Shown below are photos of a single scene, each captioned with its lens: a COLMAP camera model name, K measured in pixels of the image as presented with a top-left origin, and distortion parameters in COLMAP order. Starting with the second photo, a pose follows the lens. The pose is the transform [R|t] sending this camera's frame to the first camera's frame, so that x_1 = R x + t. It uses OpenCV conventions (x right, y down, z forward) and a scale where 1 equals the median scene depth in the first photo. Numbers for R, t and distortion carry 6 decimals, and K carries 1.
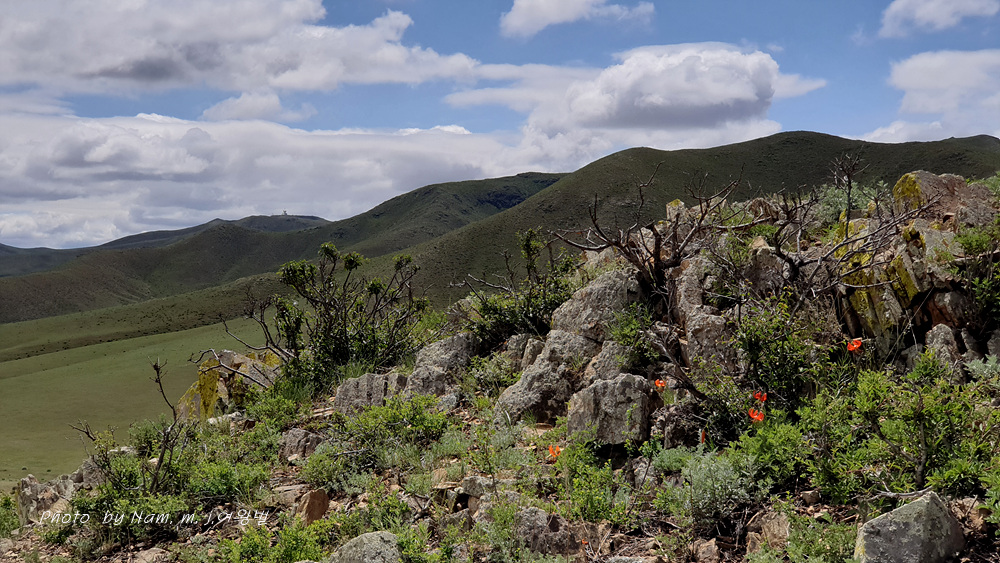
lens RADIAL K [[1539.5, 0, 500.0], [0, 1539.5, 281.5], [0, 0, 1]] dist [0.268012, -1.300591]
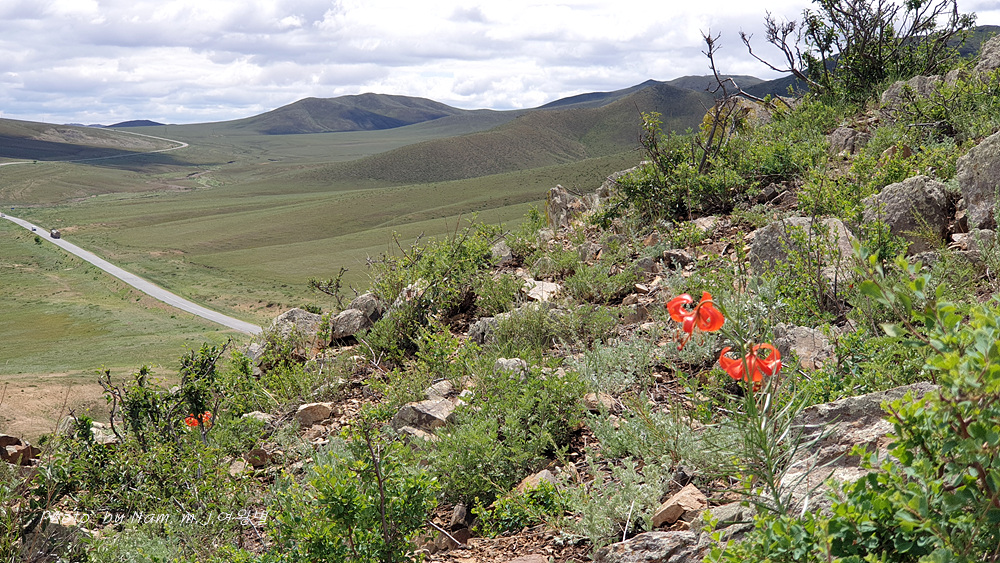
lens RADIAL K [[1539.5, 0, 500.0], [0, 1539.5, 281.5], [0, 0, 1]] dist [0.268012, -1.300591]
pose [[0.962816, 0.032931, -0.268143, -0.066633], [-0.010030, 0.996216, 0.086331, 0.095354], [0.269971, -0.080432, 0.959503, 0.033846]]
